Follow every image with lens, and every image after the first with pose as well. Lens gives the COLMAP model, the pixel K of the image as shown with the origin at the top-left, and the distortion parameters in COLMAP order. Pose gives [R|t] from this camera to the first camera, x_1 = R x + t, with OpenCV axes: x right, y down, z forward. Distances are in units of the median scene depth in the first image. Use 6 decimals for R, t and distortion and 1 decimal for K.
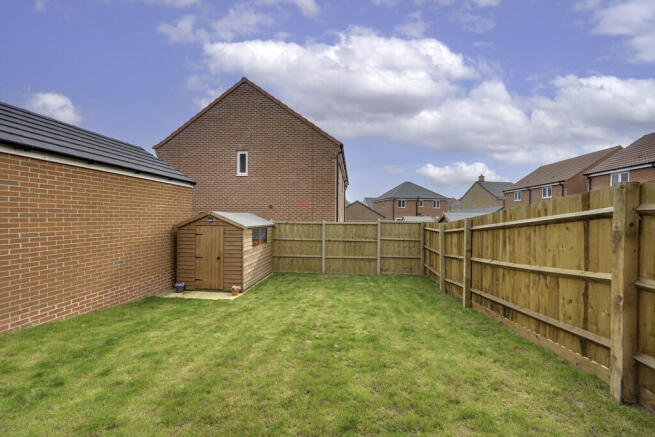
lens RADIAL K [[255.9, 0, 327.2], [0, 255.9, 218.4], [0, 0, 1]] dist [0.001668, 0.000061]
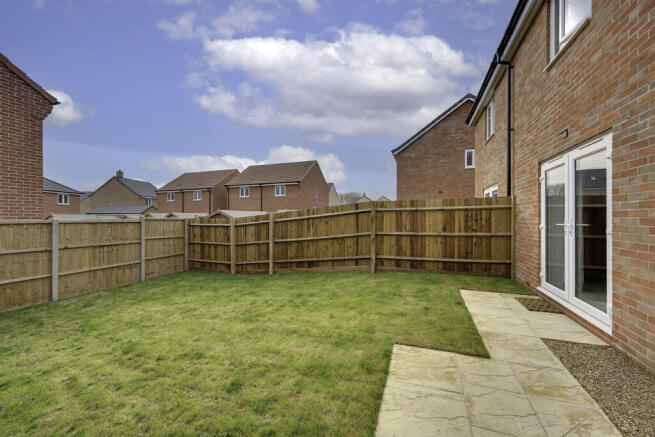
lens RADIAL K [[255.9, 0, 328.3], [0, 255.9, 218.9], [0, 0, 1]] dist [0.001668, 0.000061]
pose [[0.250669, -0.010359, 0.968018, -0.687662], [0.007082, 0.999936, 0.008867, 0.014782], [-0.968047, 0.004633, 0.250726, 0.268571]]
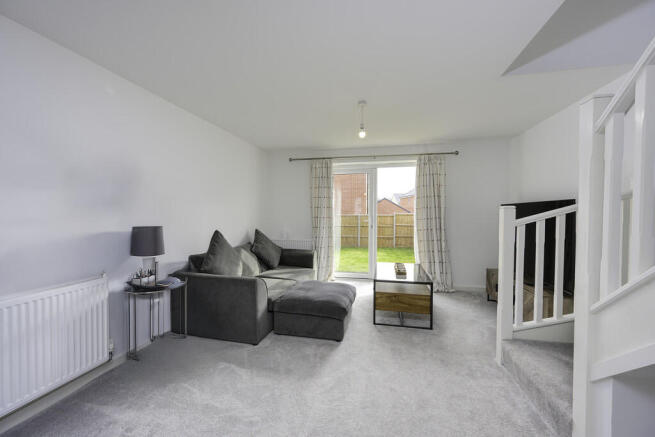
lens RADIAL K [[259.4, 0, 327.6], [0, 259.4, 216.6], [0, 0, 1]] dist [0.002745, 0.000155]
pose [[0.991594, -0.005576, -0.129268, 0.000510], [0.007727, 0.999840, 0.016142, -0.000505], [0.129158, -0.017005, 0.991478, -0.921771]]
